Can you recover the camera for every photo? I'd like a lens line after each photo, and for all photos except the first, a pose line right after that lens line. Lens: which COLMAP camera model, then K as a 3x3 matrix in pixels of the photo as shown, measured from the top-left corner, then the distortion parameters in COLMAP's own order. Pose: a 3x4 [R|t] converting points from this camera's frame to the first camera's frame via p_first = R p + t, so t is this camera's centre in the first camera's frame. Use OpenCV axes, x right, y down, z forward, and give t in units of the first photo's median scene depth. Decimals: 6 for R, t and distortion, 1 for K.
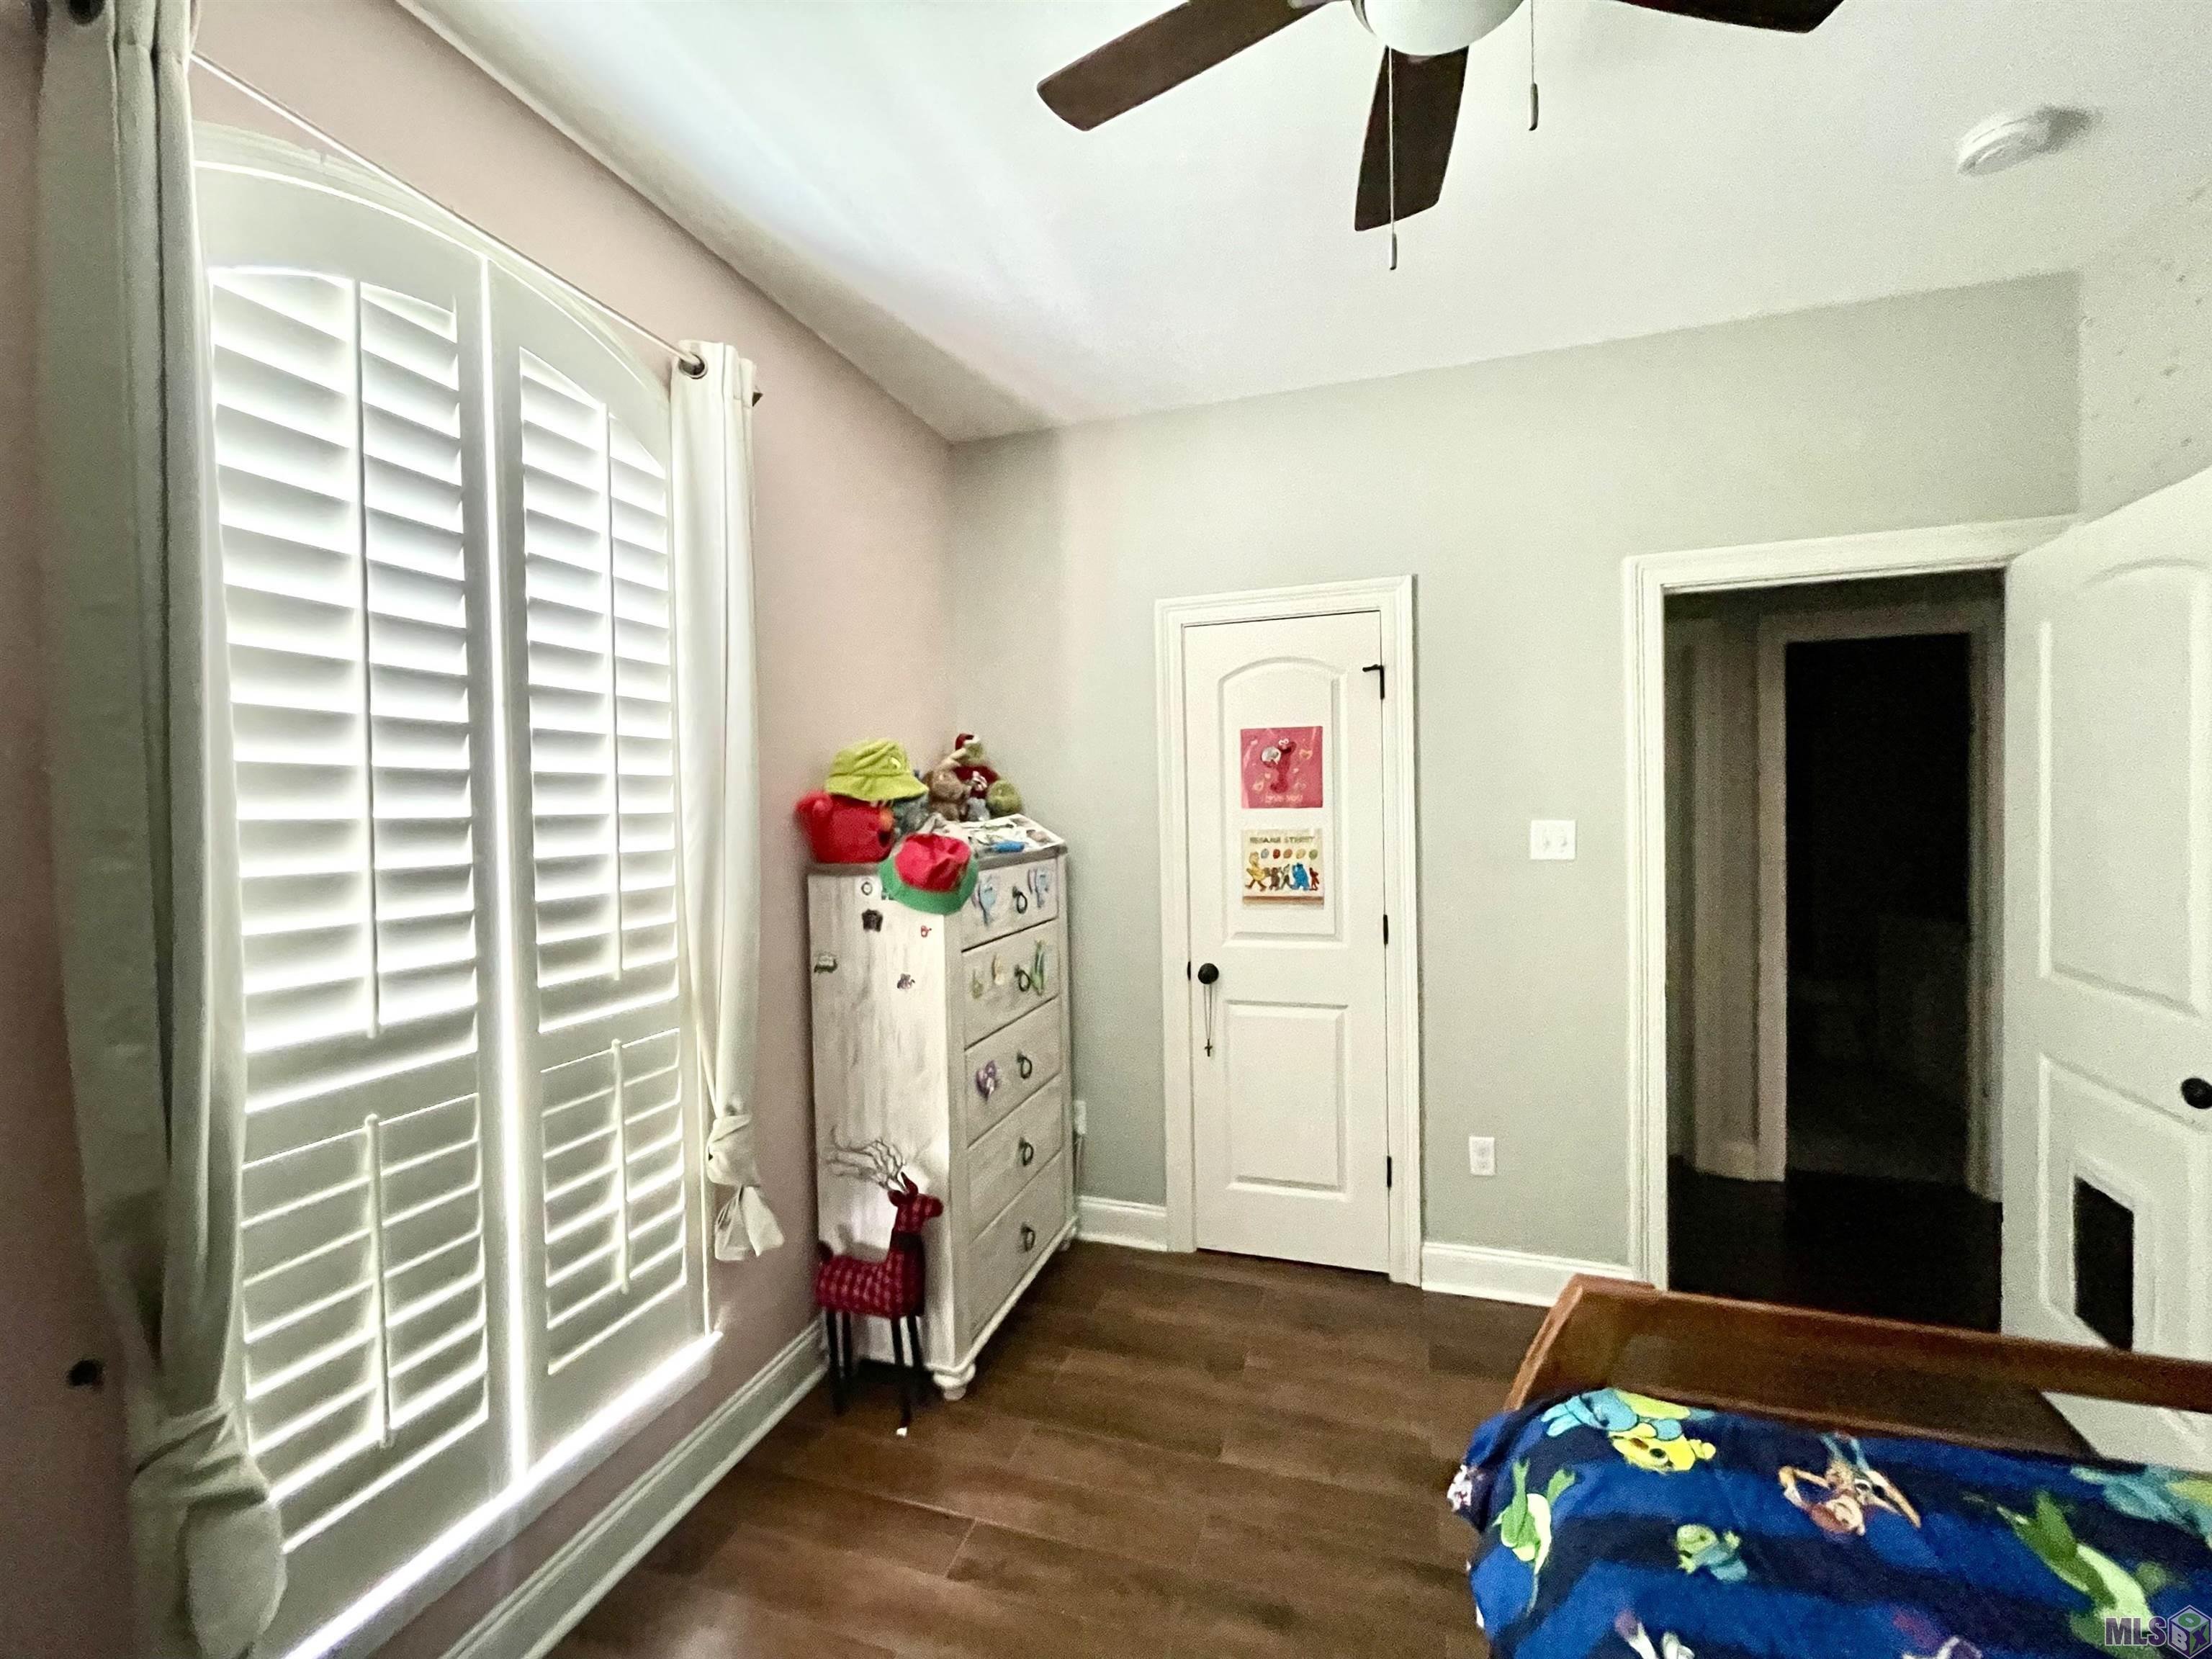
lens RADIAL K [[899.9, 0, 1100.8], [0, 899.9, 819.4], [0, 0, 1]] dist [-0.000025, -0.000800]
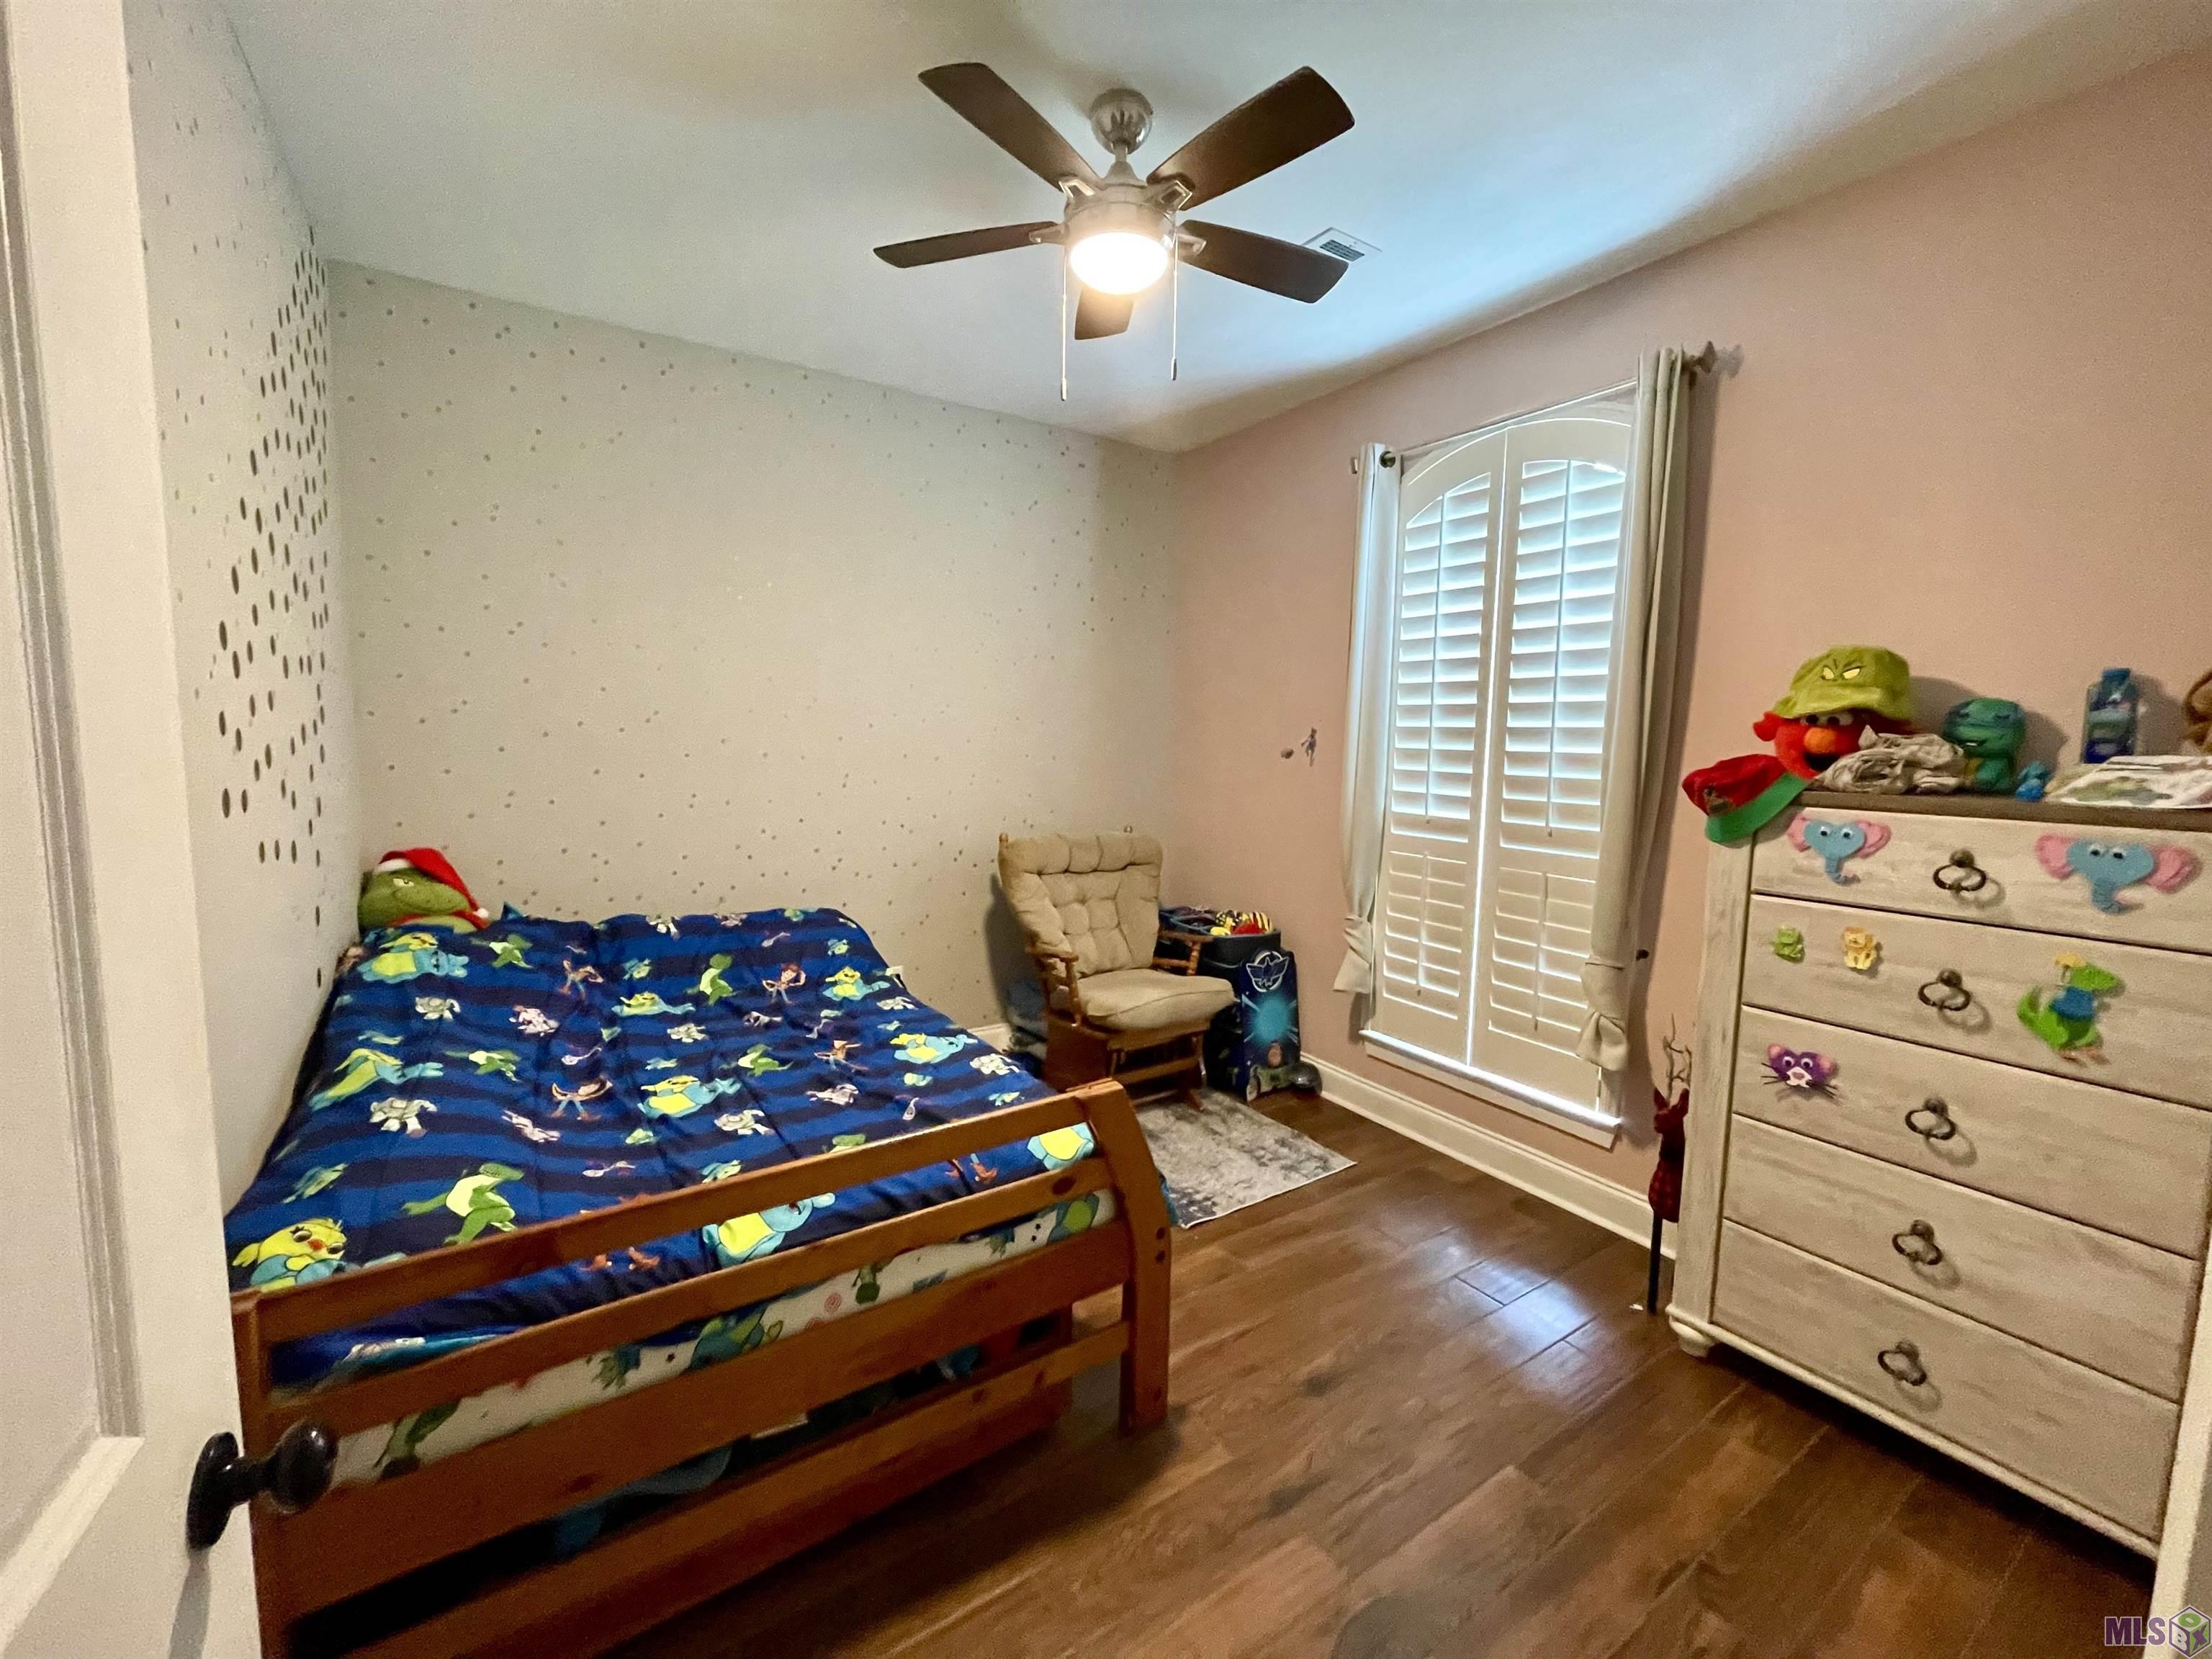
lens RADIAL K [[899.9, 0, 1109.3], [0, 899.9, 828.3], [0, 0, 1]] dist [-0.000025, -0.000800]
pose [[-0.635723, 0.097955, -0.765677, 1.394171], [-0.003385, 0.991552, 0.129662, -0.040473], [0.771910, 0.085021, -0.630021, 1.664150]]
